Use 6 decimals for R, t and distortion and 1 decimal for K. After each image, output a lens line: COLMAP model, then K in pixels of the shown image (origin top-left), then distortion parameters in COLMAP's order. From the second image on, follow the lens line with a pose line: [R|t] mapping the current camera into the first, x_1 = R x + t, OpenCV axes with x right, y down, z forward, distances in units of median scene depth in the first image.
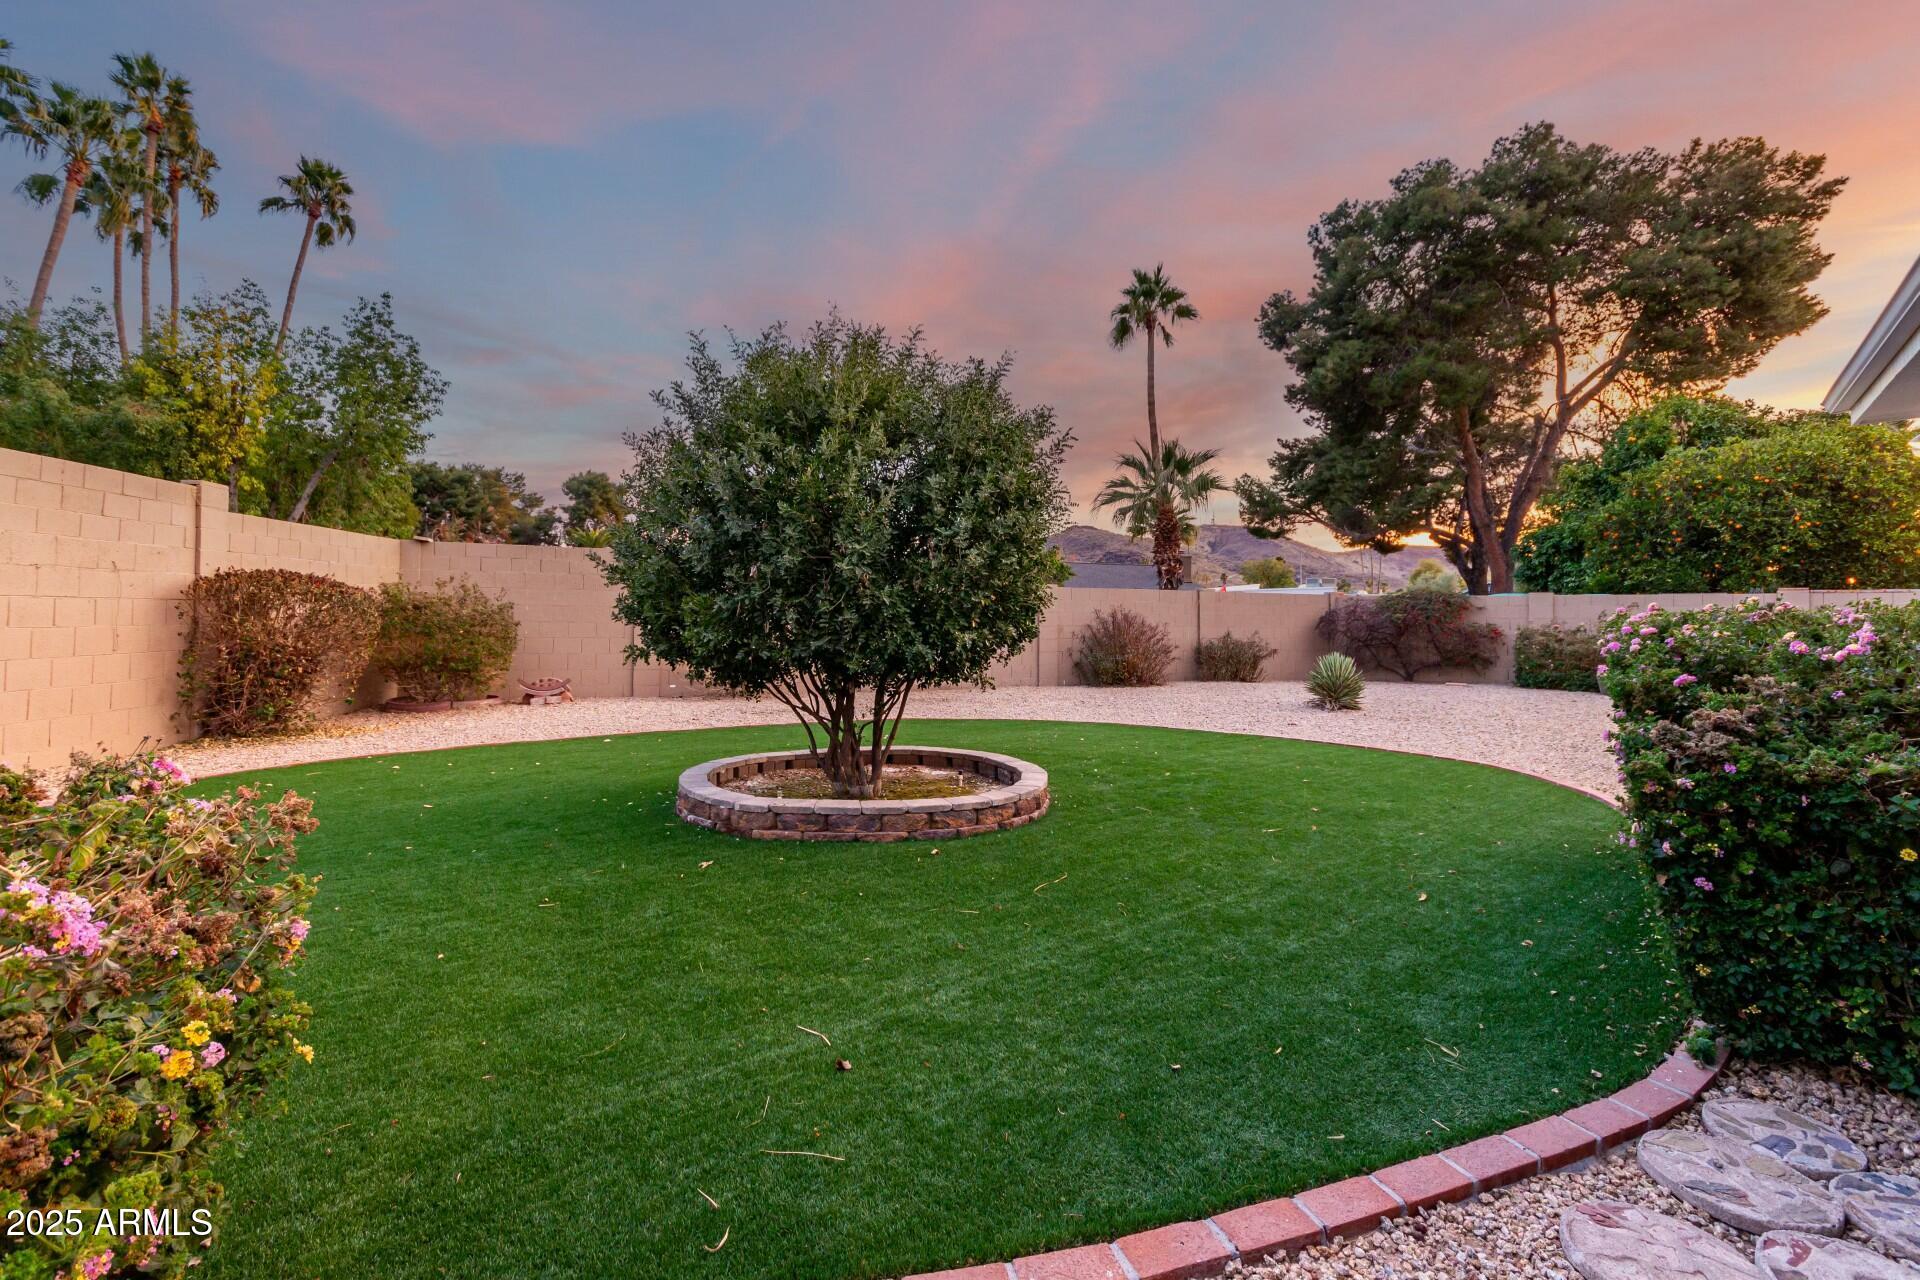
lens RADIAL K [[904.2, 0, 997.1], [0, 904.2, 616.9], [0, 0, 1]] dist [-0.004159, -0.000405]
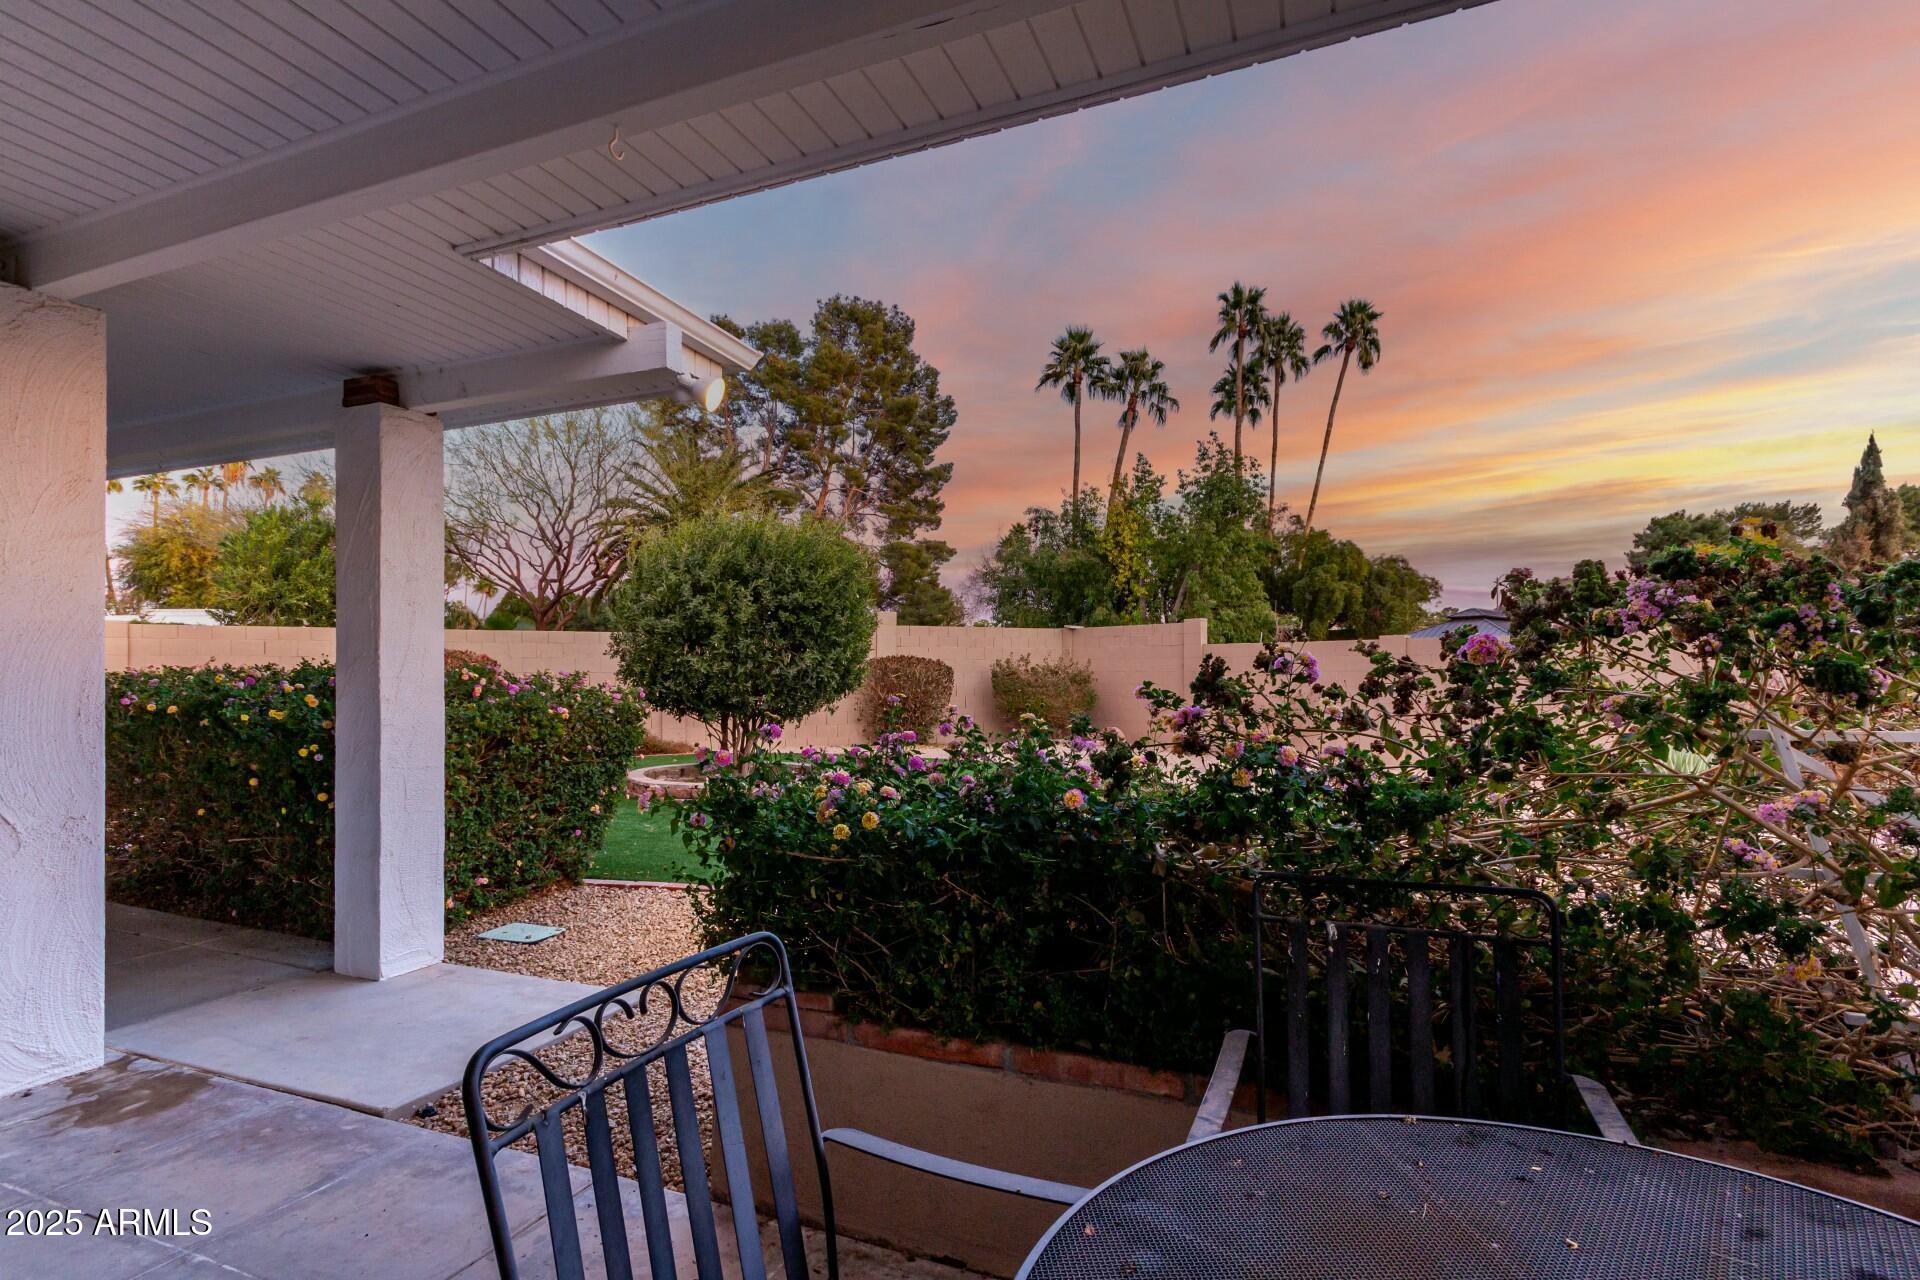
lens RADIAL K [[925.8, 0, 967.4], [0, 925.8, 678.6], [0, 0, 1]] dist [0.000260, 0.000348]
pose [[0.263145, -0.005565, -0.964740, 0.532073], [0.001592, 0.999985, -0.005334, 0.004698], [0.964755, -0.000132, 0.263150, 0.309467]]
